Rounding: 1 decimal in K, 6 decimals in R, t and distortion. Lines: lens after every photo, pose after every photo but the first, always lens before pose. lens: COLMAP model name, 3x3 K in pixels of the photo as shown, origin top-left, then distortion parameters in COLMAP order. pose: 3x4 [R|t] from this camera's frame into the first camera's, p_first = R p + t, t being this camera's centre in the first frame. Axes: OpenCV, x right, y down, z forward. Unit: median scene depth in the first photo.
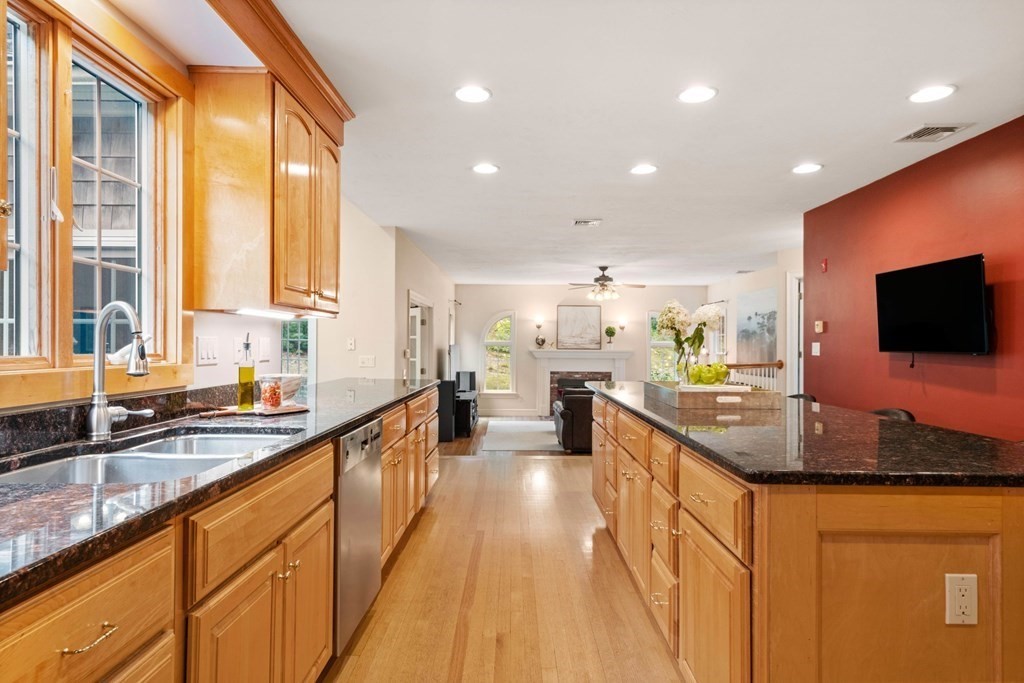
lens RADIAL K [[584.8, 0, 515.7], [0, 584.8, 345.2], [0, 0, 1]] dist [-0.000590, 0.002099]
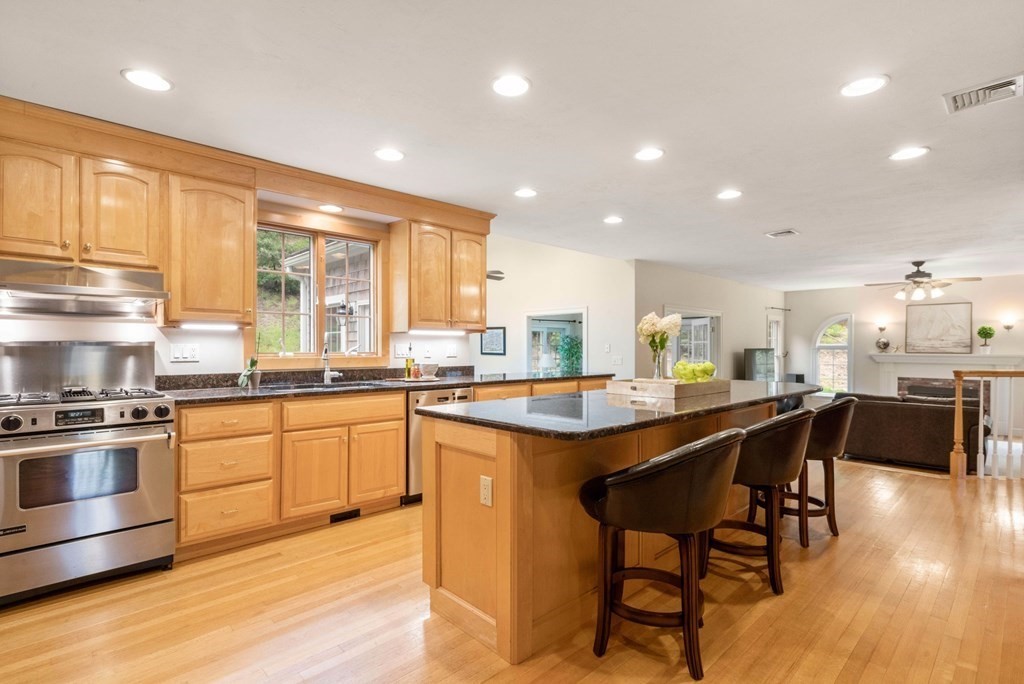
lens RADIAL K [[509.9, 0, 504.5], [0, 509.9, 341.7], [0, 0, 1]] dist [0.004407, 0.001868]
pose [[0.688963, -0.009677, -0.724732, 0.219061], [-0.000203, 0.999908, -0.013545, -0.000025], [0.724796, 0.009480, 0.688898, -0.003836]]
